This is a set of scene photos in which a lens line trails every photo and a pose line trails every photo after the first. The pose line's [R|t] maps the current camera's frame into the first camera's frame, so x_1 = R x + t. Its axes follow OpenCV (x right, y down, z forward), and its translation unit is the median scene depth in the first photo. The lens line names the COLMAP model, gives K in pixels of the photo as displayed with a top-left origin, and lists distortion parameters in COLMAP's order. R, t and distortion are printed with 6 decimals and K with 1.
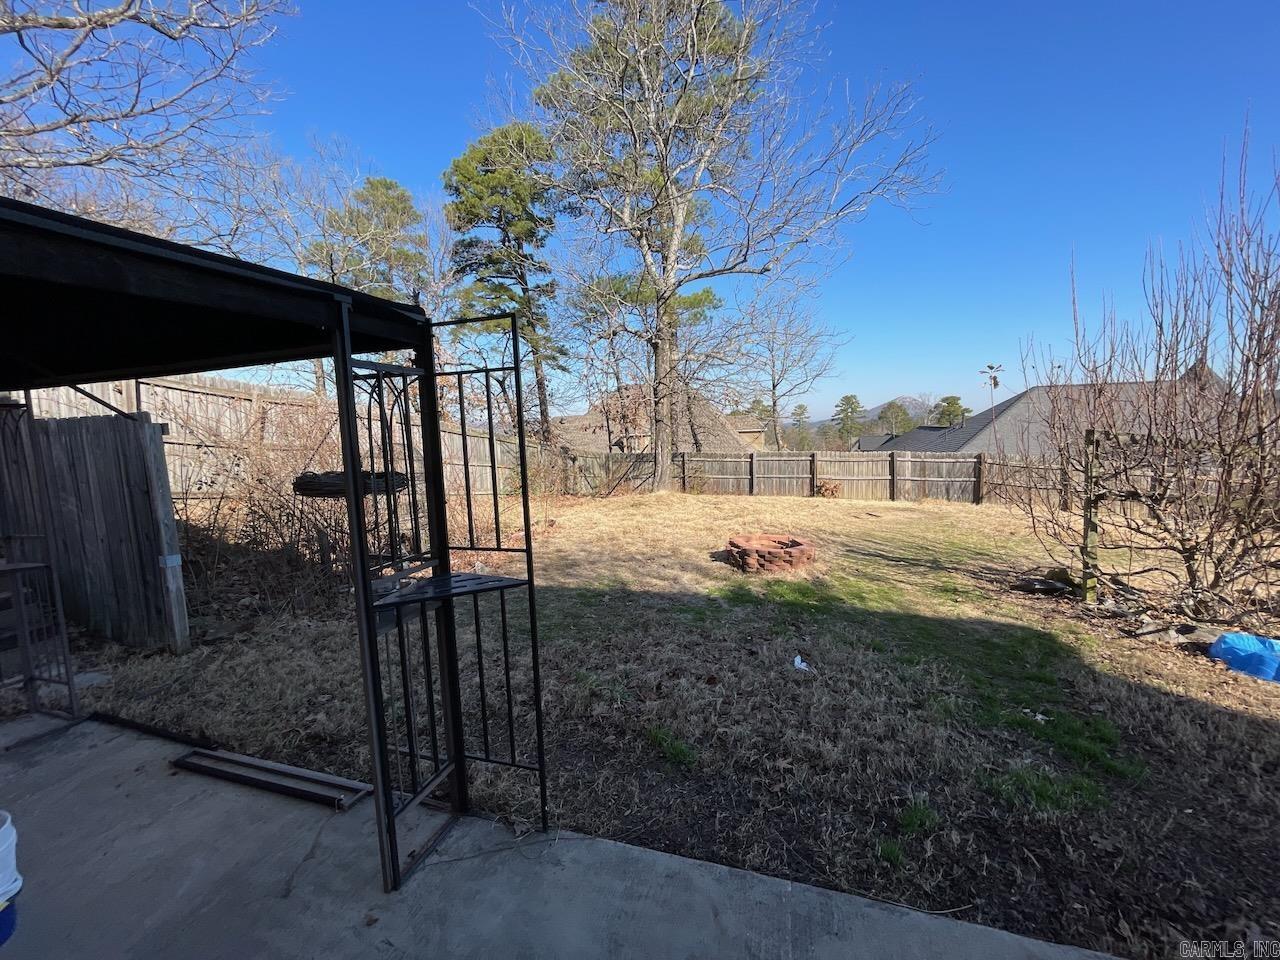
lens RADIAL K [[515.0, 0, 641.8], [0, 515.0, 481.3], [0, 0, 1]] dist [-0.003669, -0.000427]
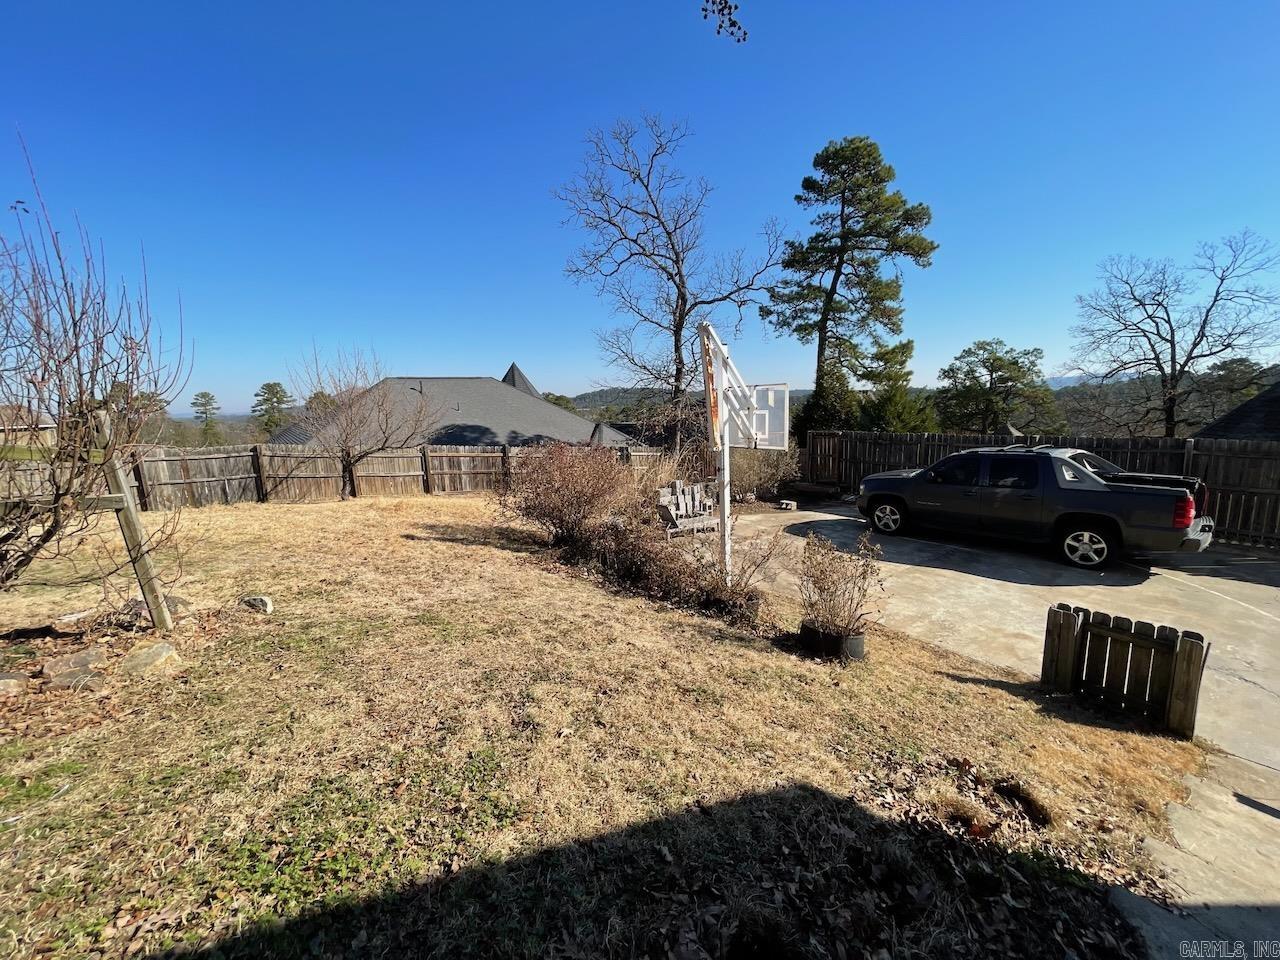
lens RADIAL K [[515.0, 0, 641.8], [0, 515.0, 481.3], [0, 0, 1]] dist [-0.003669, -0.000427]
pose [[0.571196, -0.116975, 0.812436, 0.928494], [0.103070, 0.992180, 0.070390, 0.040972], [-0.814317, 0.043532, 0.578786, -0.186784]]
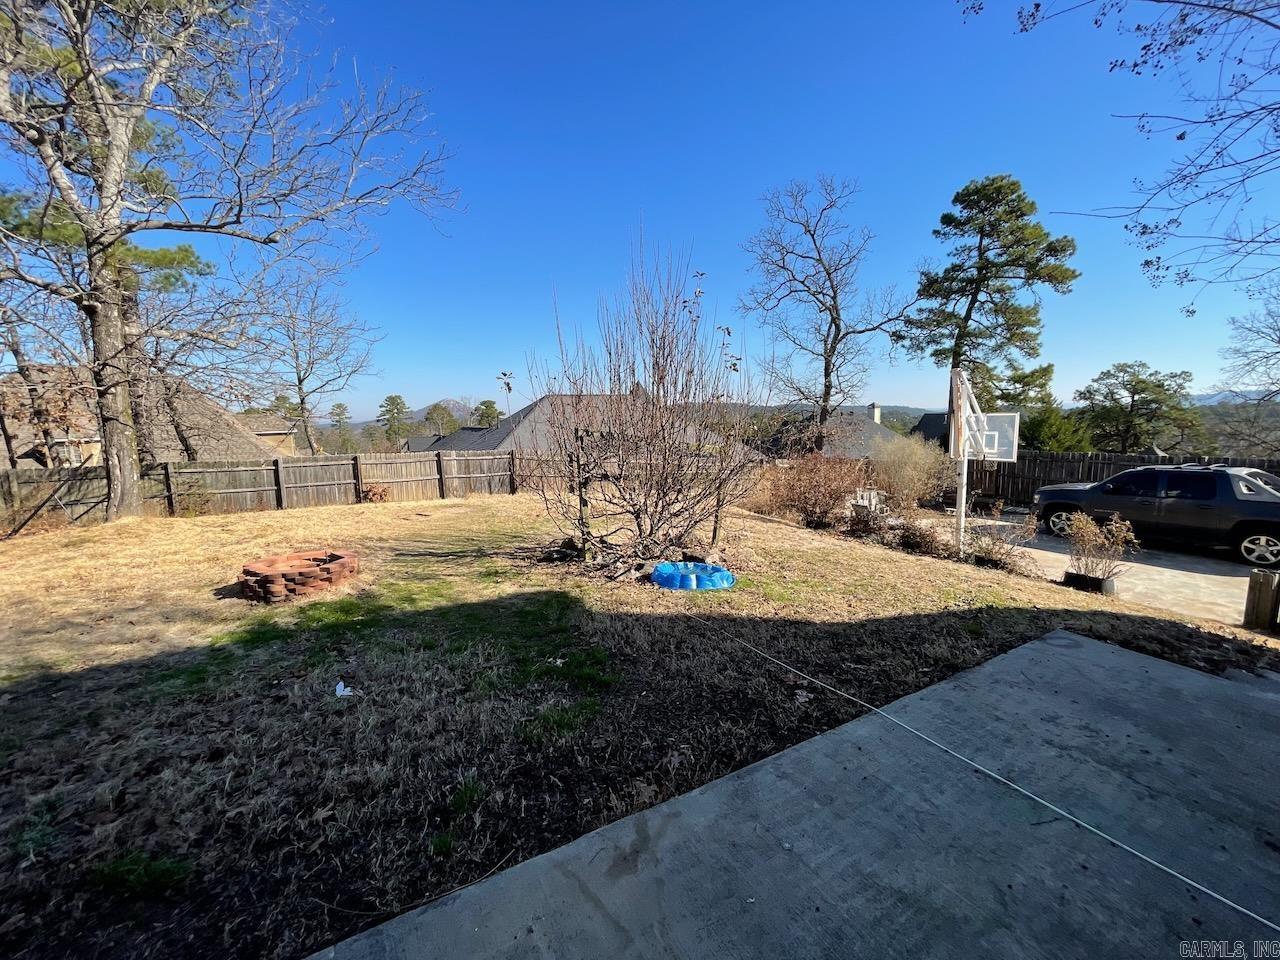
lens RADIAL K [[515.0, 0, 641.8], [0, 515.0, 481.3], [0, 0, 1]] dist [-0.003669, -0.000427]
pose [[0.679886, -0.076589, 0.729307, 0.023447], [0.078164, 0.996434, 0.031775, 0.003195], [-0.729140, 0.035402, 0.683449, -0.000171]]
